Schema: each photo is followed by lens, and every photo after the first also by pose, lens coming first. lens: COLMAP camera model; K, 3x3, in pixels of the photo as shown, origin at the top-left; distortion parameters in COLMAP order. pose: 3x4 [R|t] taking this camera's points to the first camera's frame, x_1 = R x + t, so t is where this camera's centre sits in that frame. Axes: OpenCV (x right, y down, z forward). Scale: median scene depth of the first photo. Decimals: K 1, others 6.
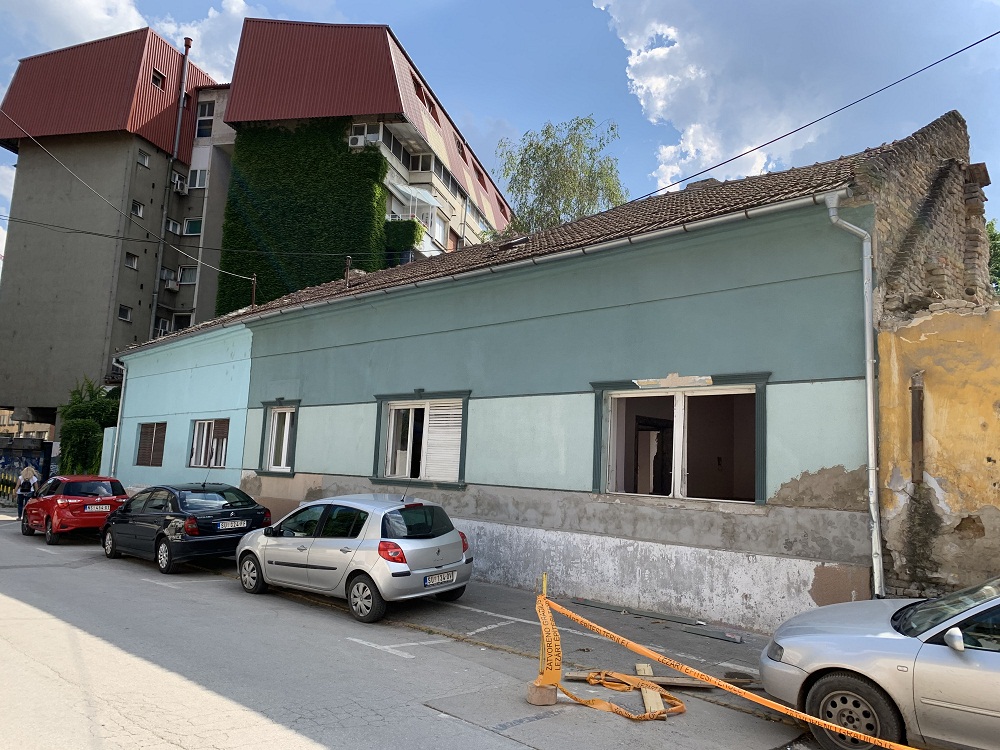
lens RADIAL K [[749.8, 0, 500.0], [0, 749.8, 375.0], [0, 0, 1]] dist [0.000935, -0.000345]
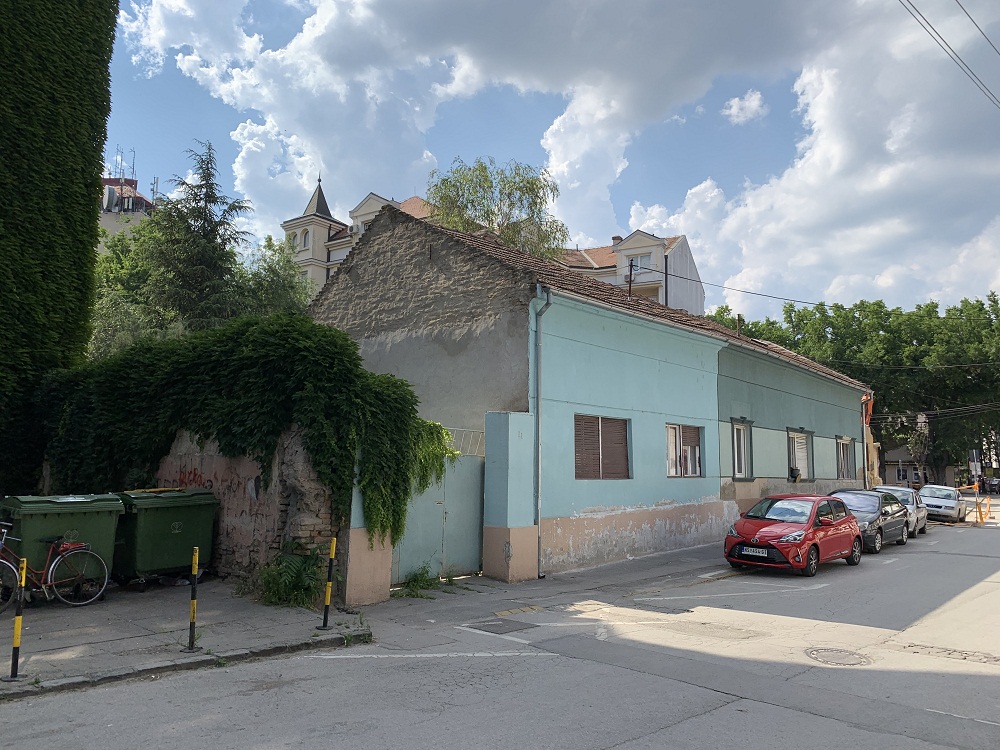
lens RADIAL K [[749.8, 0, 500.1], [0, 749.8, 375.2], [0, 0, 1]] dist [0.000935, -0.000345]
pose [[-0.078243, 0.075544, 0.994068, -1.423214], [-0.152232, 0.984526, -0.086801, 0.124467], [-0.985243, -0.158121, -0.065533, 1.420899]]
